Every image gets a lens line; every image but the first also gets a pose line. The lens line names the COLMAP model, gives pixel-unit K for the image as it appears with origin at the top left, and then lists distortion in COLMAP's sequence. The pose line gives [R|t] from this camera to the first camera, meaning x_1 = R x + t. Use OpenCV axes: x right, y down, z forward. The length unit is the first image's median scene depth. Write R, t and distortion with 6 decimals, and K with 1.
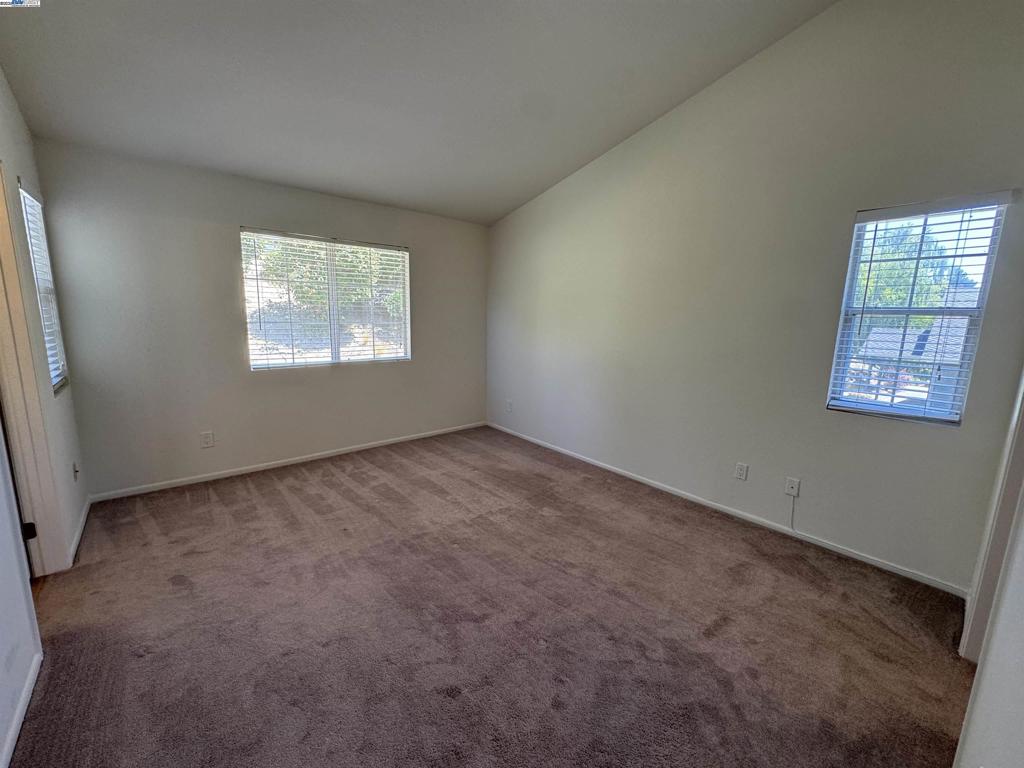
lens RADIAL K [[410.0, 0, 509.3], [0, 410.0, 382.9], [0, 0, 1]] dist [-0.001921, -0.000082]
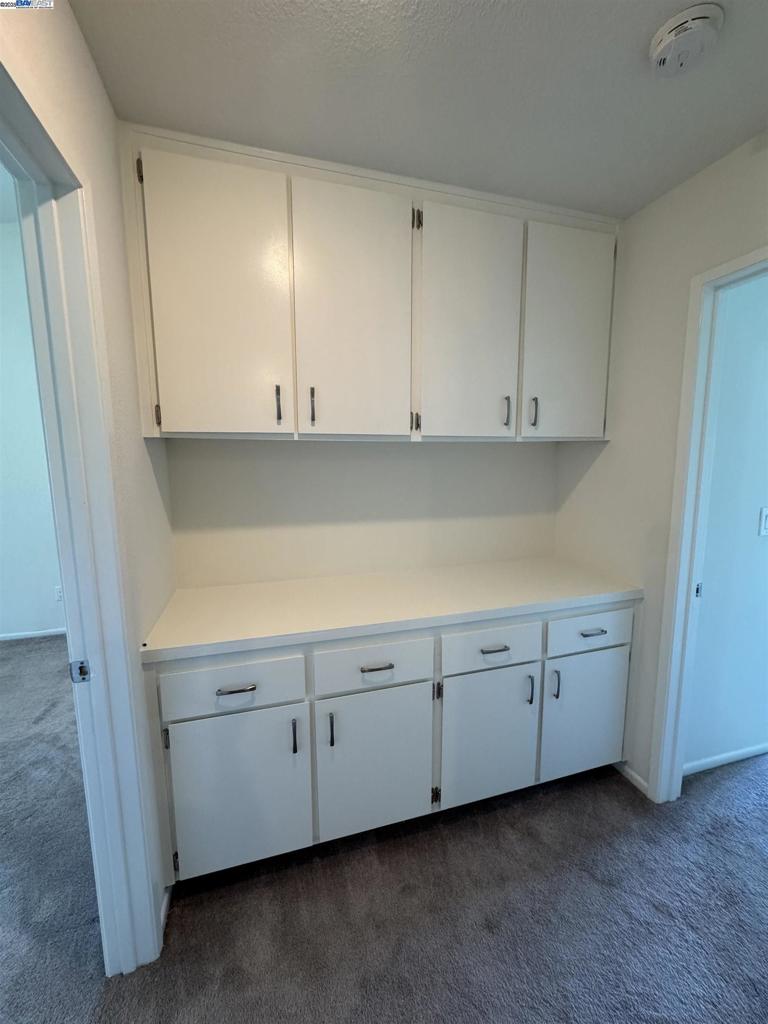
lens RADIAL K [[410.0, 0, 383.8], [0, 410.0, 513.8], [0, 0, 1]] dist [-0.001921, -0.000082]
pose [[0.413610, -0.143658, 0.899049, -0.093549], [0.168427, 0.982502, 0.079508, 0.086411], [-0.894740, 0.118539, 0.430568, -0.520767]]
